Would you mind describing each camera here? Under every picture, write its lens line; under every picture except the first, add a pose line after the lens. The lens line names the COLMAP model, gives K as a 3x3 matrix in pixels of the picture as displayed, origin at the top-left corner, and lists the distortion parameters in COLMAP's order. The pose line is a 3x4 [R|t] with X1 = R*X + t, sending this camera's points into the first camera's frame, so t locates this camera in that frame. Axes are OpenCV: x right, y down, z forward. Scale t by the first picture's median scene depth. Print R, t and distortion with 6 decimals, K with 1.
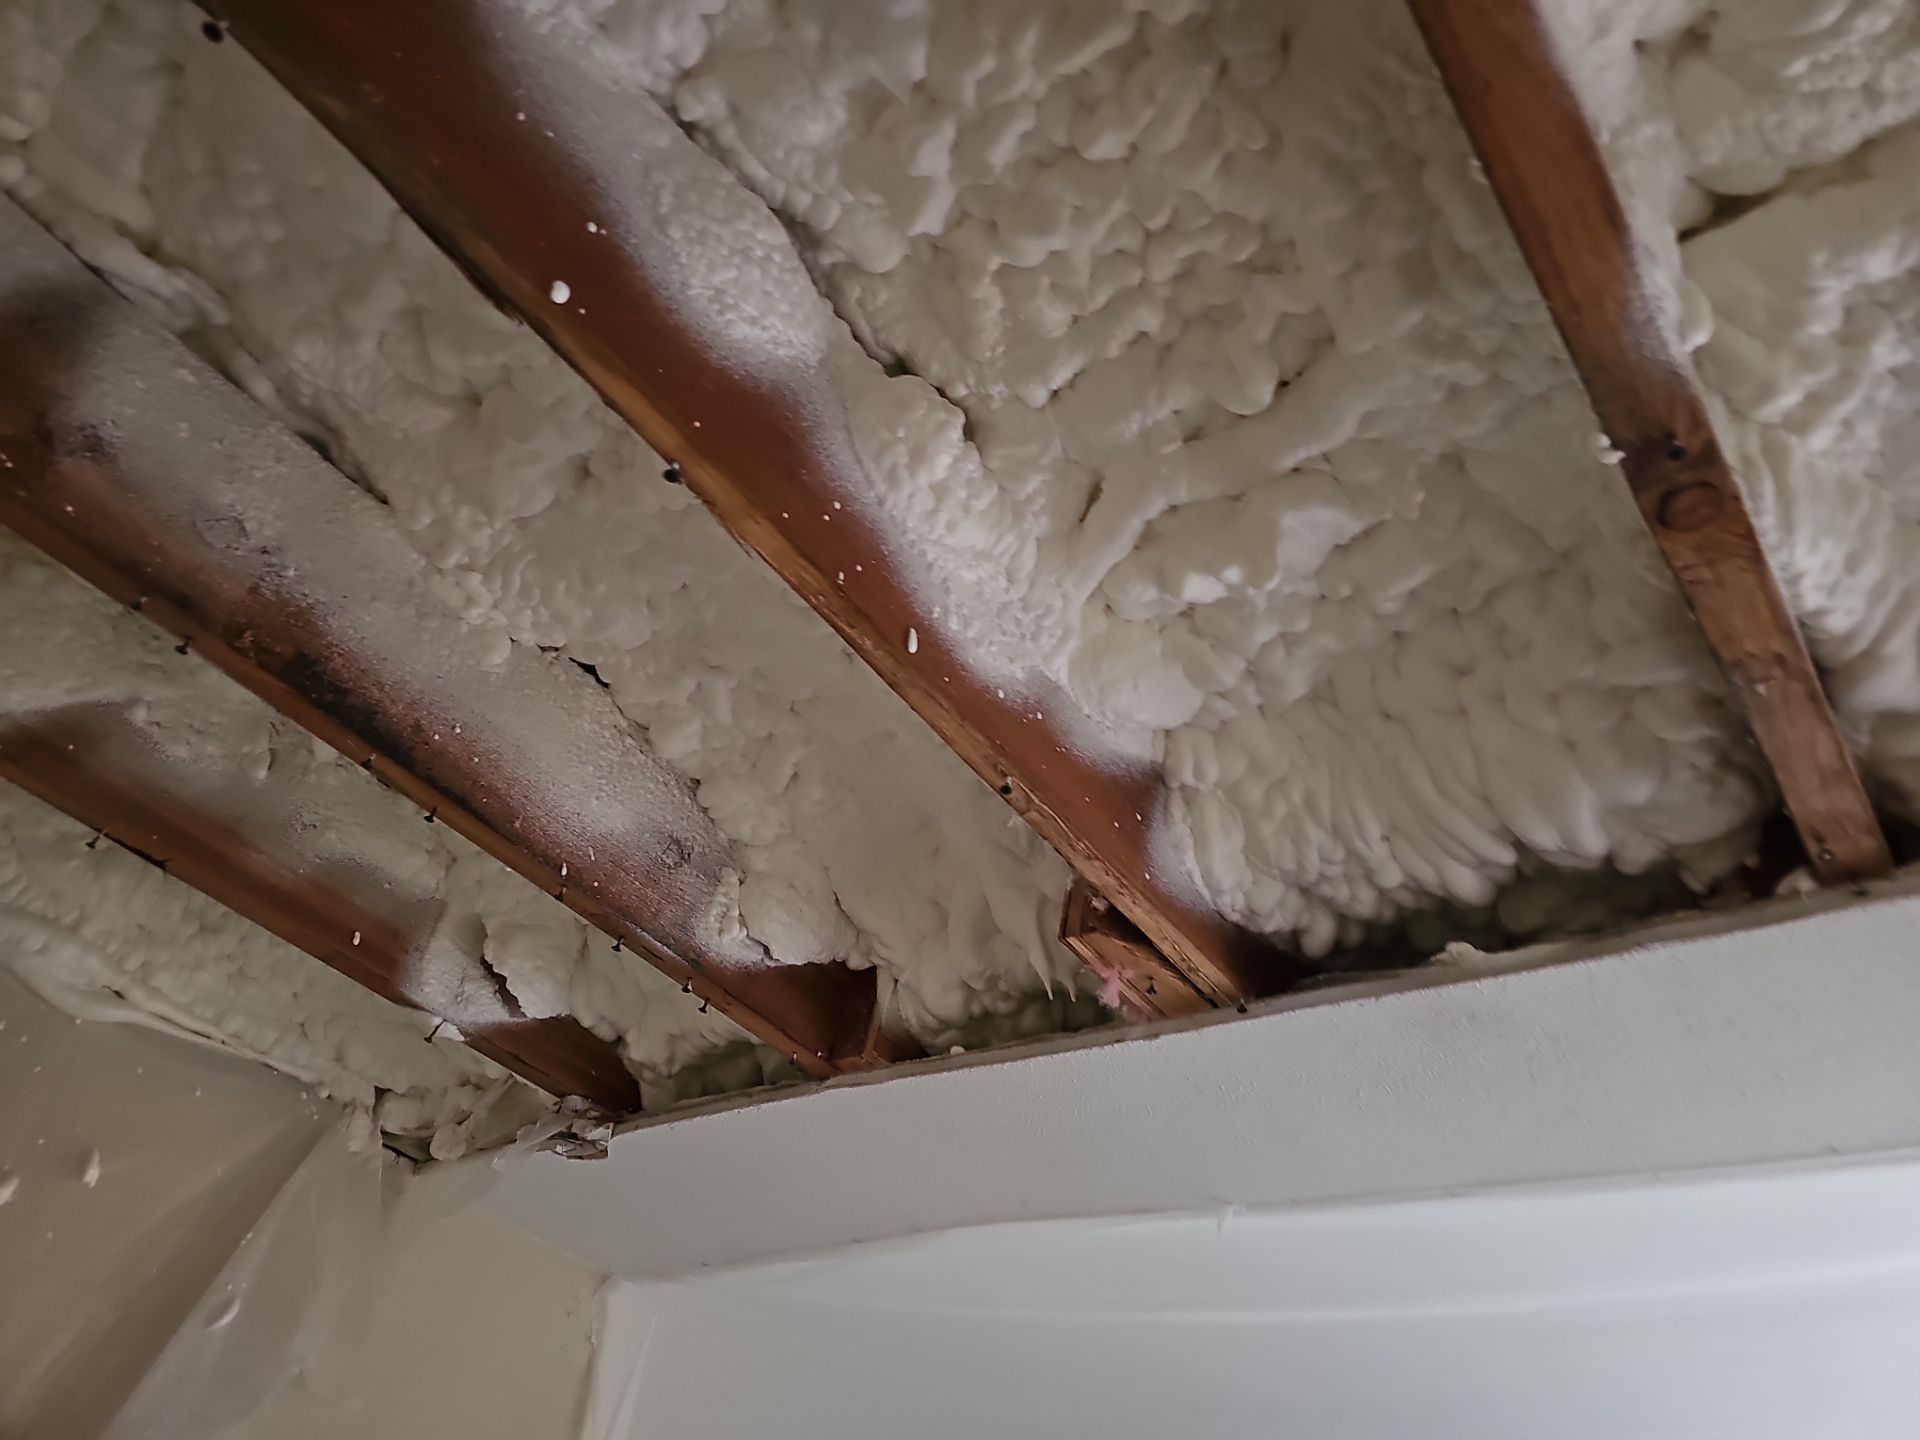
lens RADIAL K [[1258.4, 0, 973.6], [0, 1258.4, 715.0], [0, 0, 1]] dist [0.039764, -0.041176]
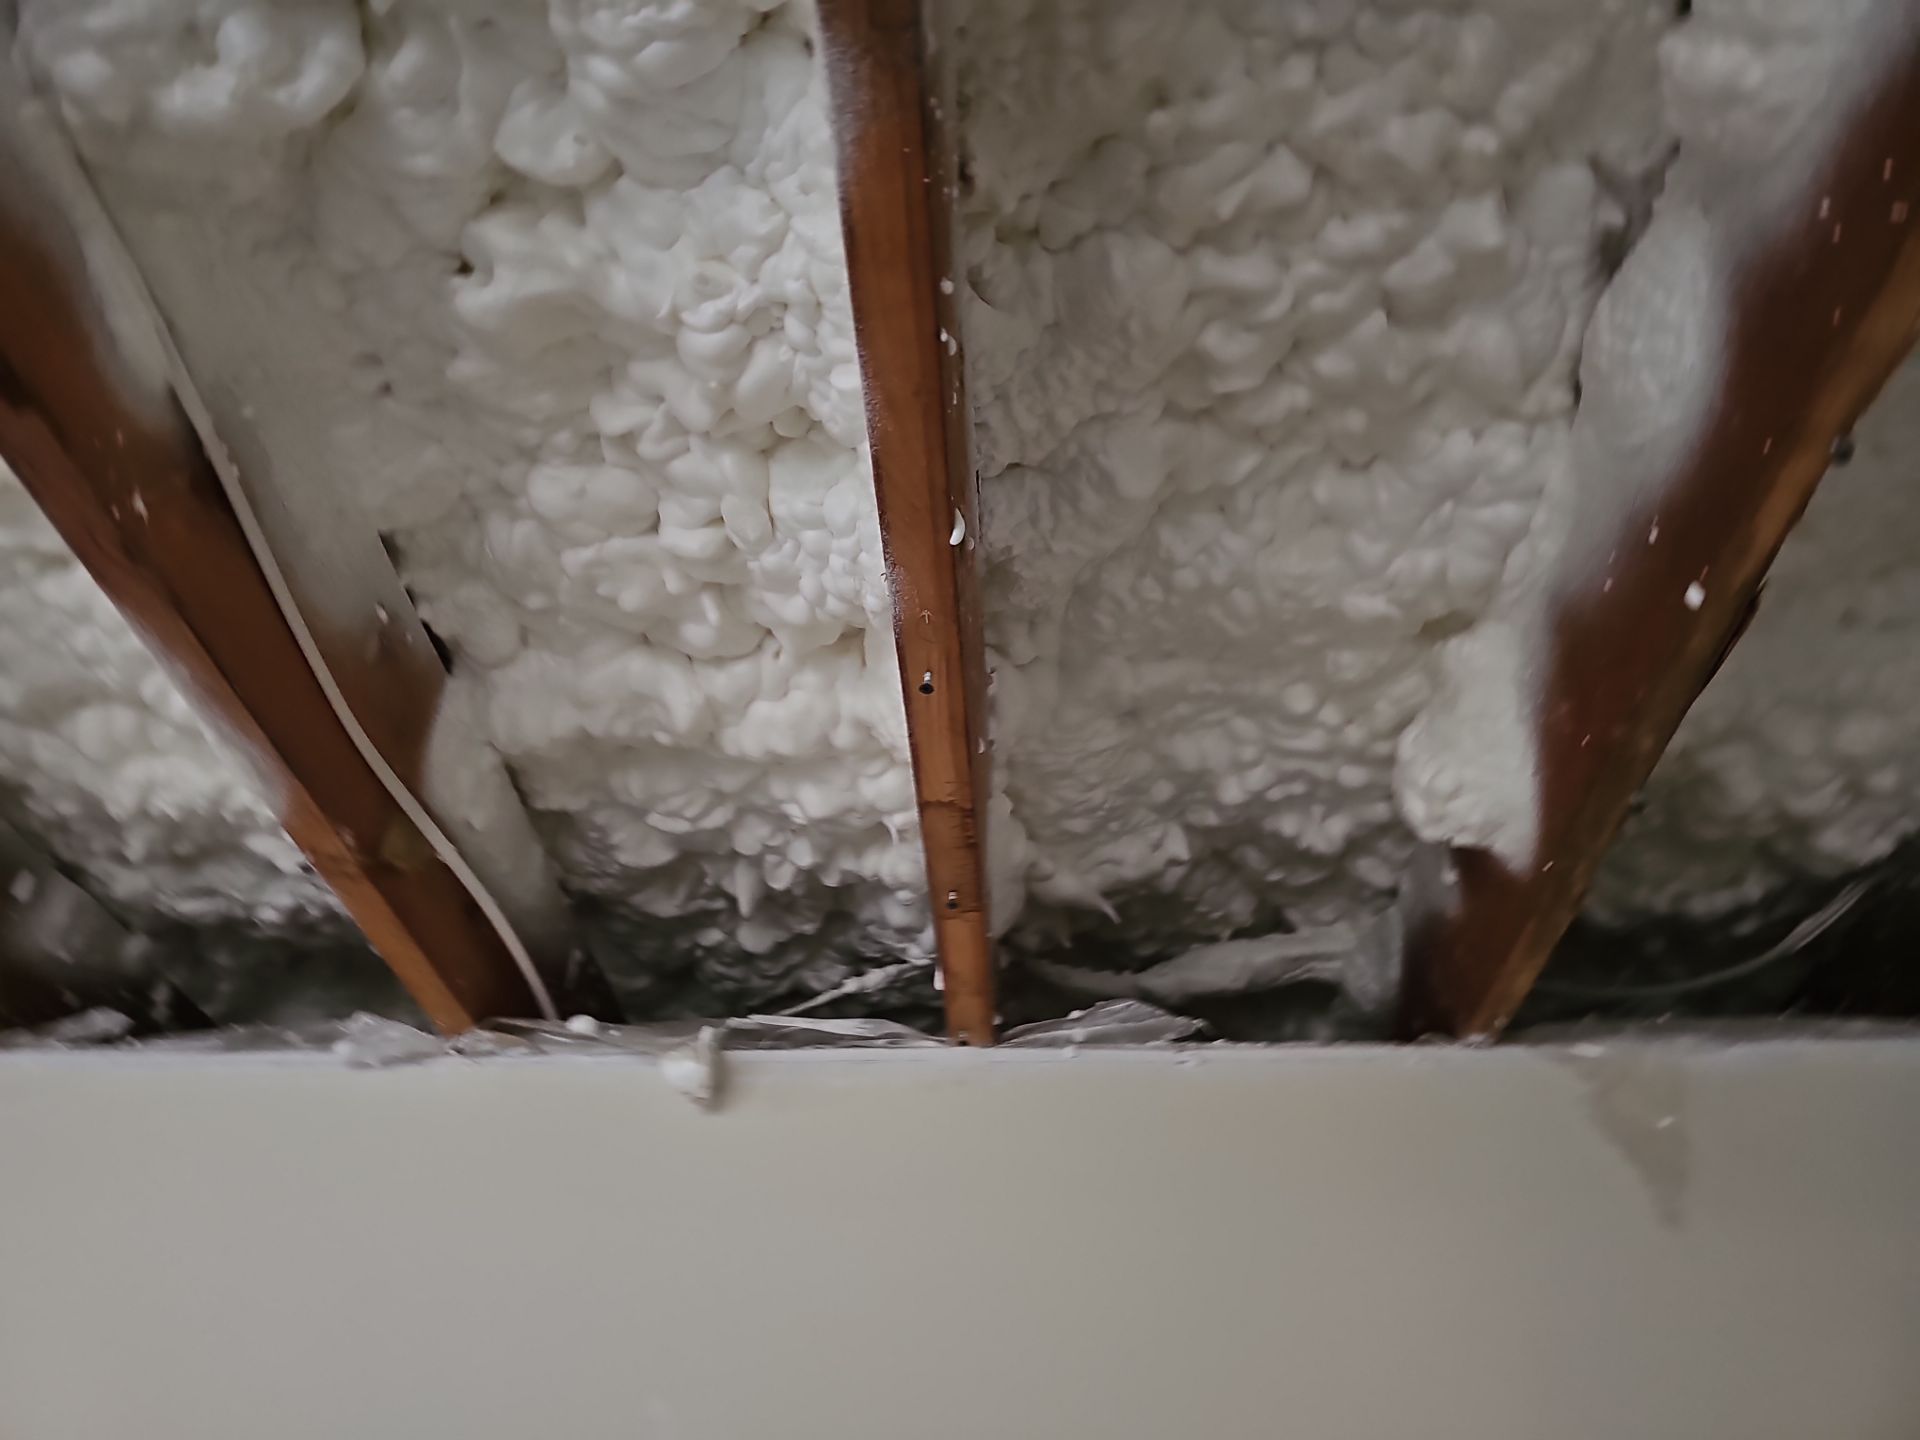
lens RADIAL K [[1258.4, 0, 957.6], [0, 1258.4, 720.5], [0, 0, 1]] dist [0.039764, -0.041176]
pose [[-0.810045, -0.503228, -0.300981, 0.295165], [0.257908, 0.155208, -0.953621, 0.359448], [0.526603, -0.850101, 0.004061, 0.381698]]
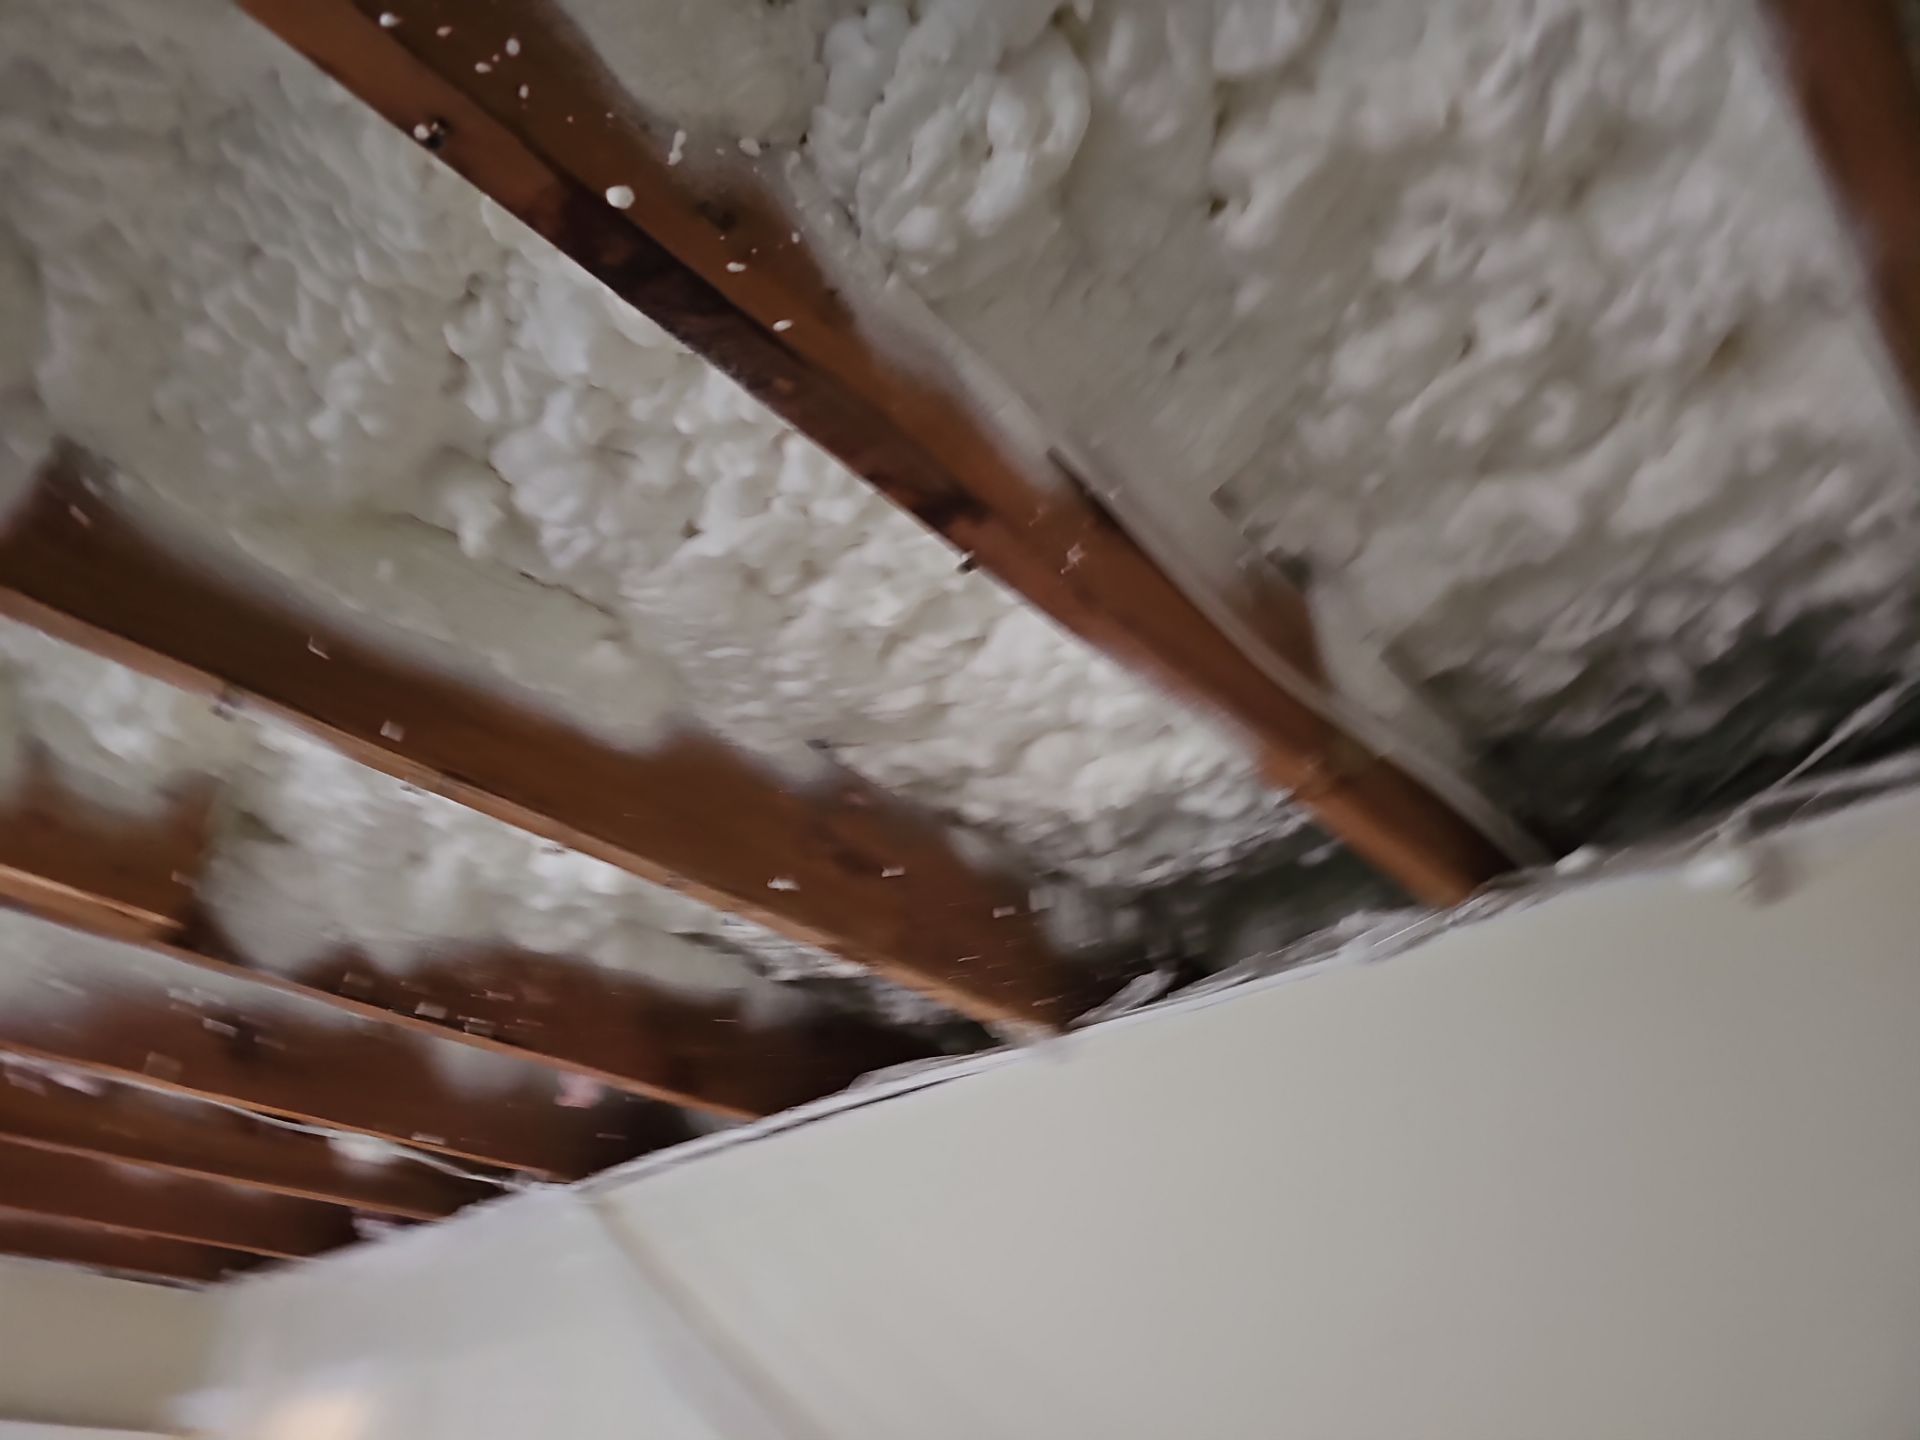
lens RADIAL K [[1258.4, 0, 952.0], [0, 1258.4, 736.9], [0, 0, 1]] dist [0.039764, -0.041176]
pose [[-0.977597, -0.099726, 0.185361, 0.425148], [-0.204857, 0.248508, -0.946719, 0.355785], [0.048349, -0.963482, -0.263370, 0.343294]]
